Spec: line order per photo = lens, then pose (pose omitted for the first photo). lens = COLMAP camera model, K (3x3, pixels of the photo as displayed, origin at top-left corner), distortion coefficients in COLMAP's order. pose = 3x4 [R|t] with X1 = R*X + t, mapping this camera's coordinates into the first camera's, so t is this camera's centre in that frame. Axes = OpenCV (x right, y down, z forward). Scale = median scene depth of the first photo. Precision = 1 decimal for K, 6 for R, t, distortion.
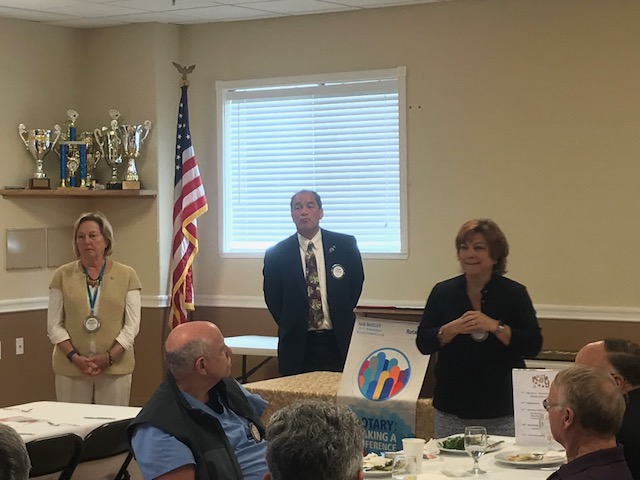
lens RADIAL K [[1867.9, 0, 319.1], [0, 1867.9, 238.8], [0, 0, 1]] dist [0.923620, 0.000000]
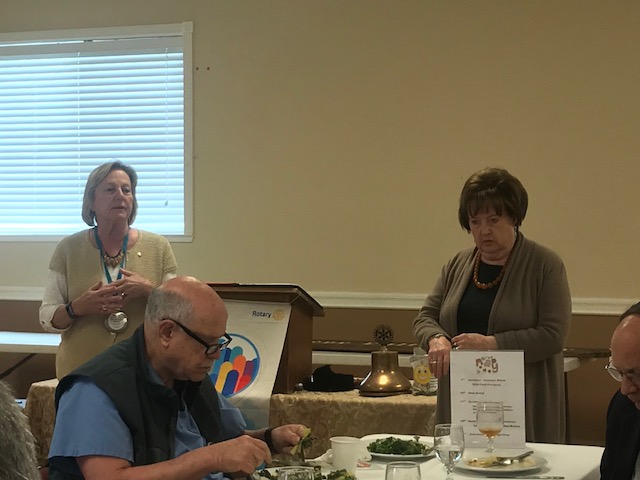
lens RADIAL K [[1774.6, 0, 321.0], [0, 1774.6, 237.1], [0, 0, 1]] dist [0.425979, 0.000000]
pose [[0.981291, 0.010968, 0.192216, -0.050934], [-0.008485, 0.999870, -0.013732, 0.018378], [-0.192342, 0.011844, 0.981256, 0.162424]]
